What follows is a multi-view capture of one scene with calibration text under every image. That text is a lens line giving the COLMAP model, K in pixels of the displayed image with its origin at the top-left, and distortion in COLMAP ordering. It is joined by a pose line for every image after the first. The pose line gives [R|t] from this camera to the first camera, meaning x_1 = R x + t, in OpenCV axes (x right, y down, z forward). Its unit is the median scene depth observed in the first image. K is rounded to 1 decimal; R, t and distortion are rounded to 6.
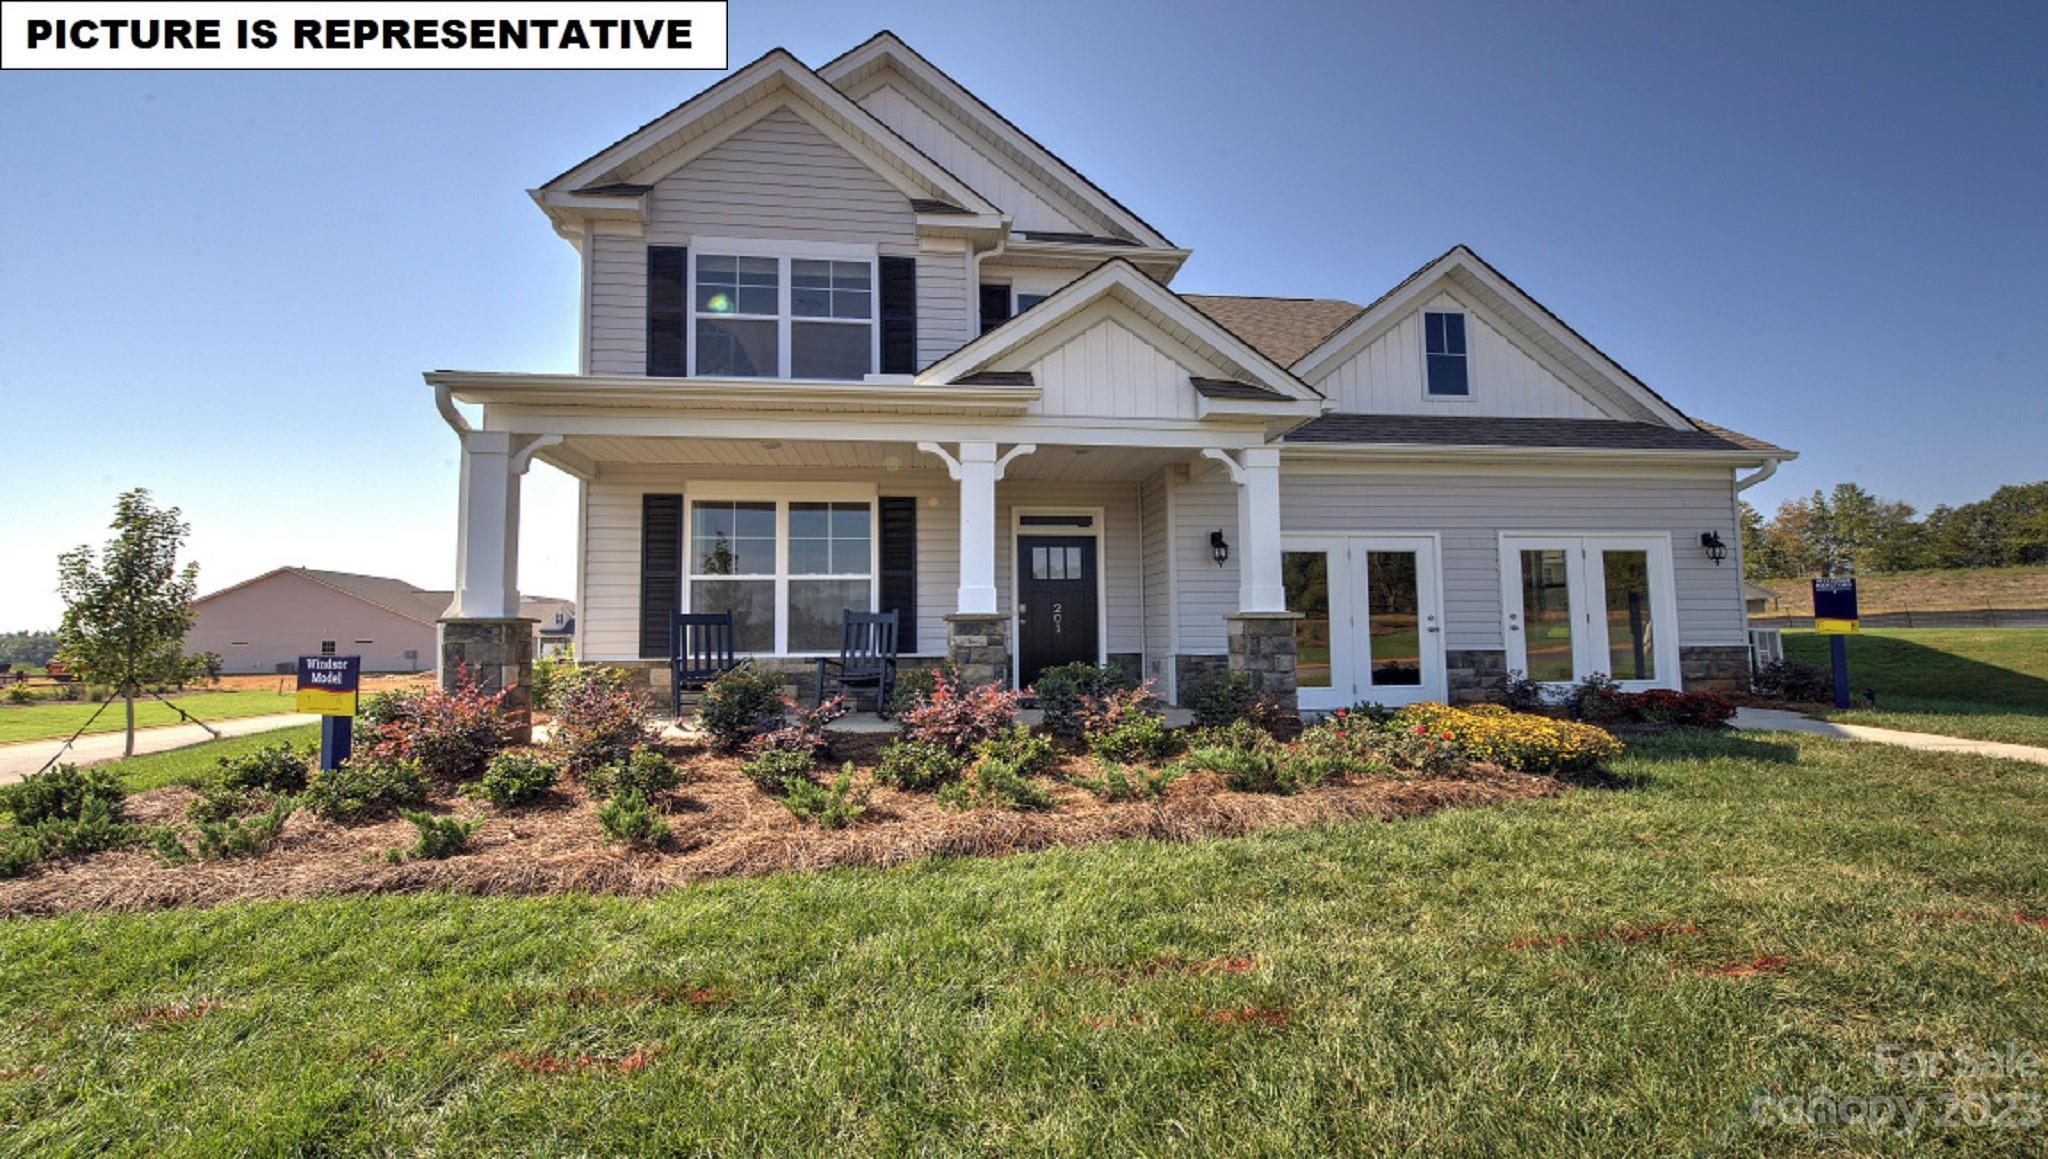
lens RADIAL K [[872.8, 0, 1020.5], [0, 872.8, 546.3], [0, 0, 1]] dist [0.003110, 0.000006]
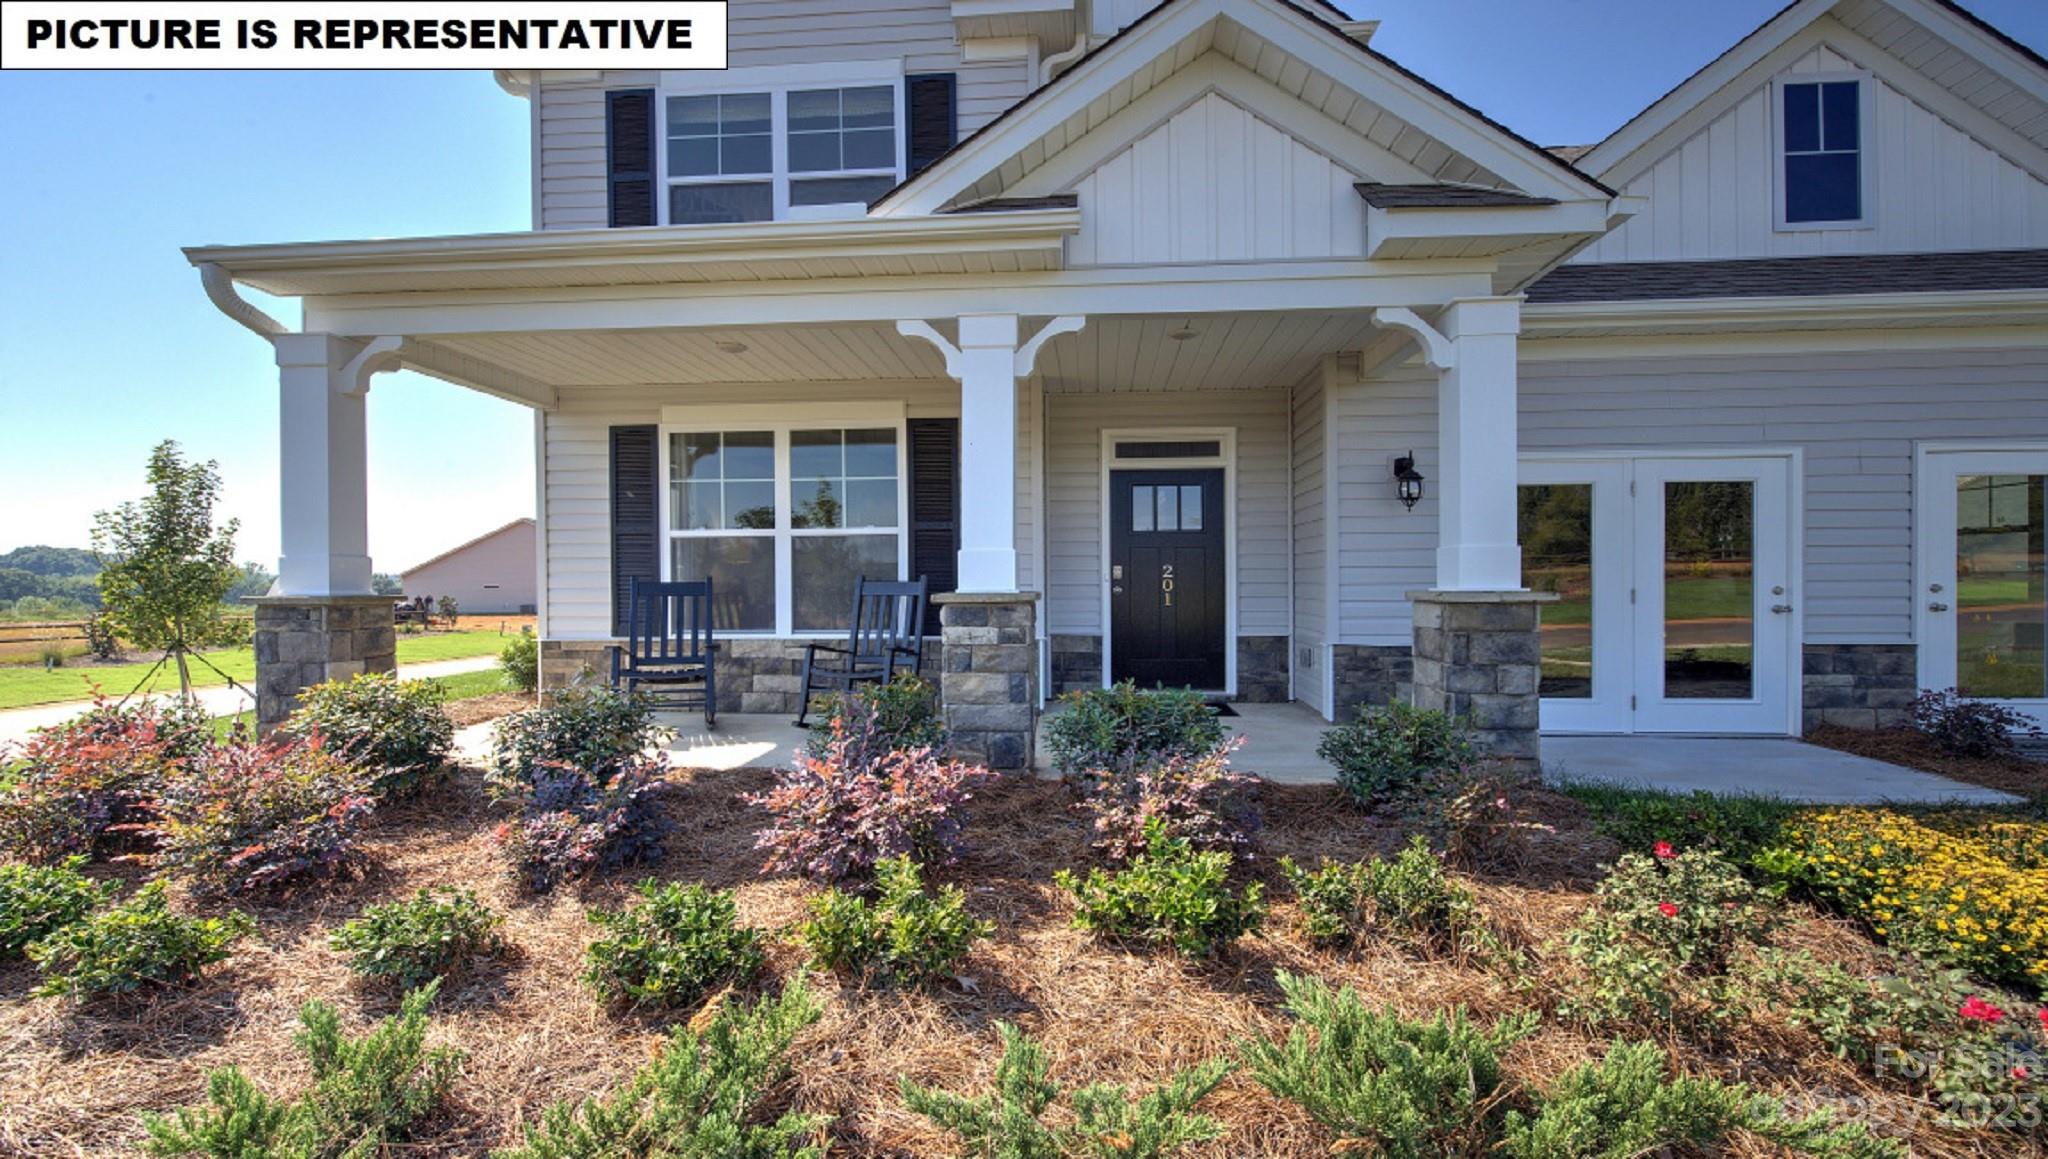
lens RADIAL K [[873.1, 0, 1024.0], [0, 873.1, 579.5], [0, 0, 1]] dist [0.003774, -0.002951]
pose [[0.978208, 0.003887, -0.207589, 0.084005], [0.017189, 0.994876, 0.099628, 0.004657], [0.206913, -0.101026, 0.973129, 0.304791]]
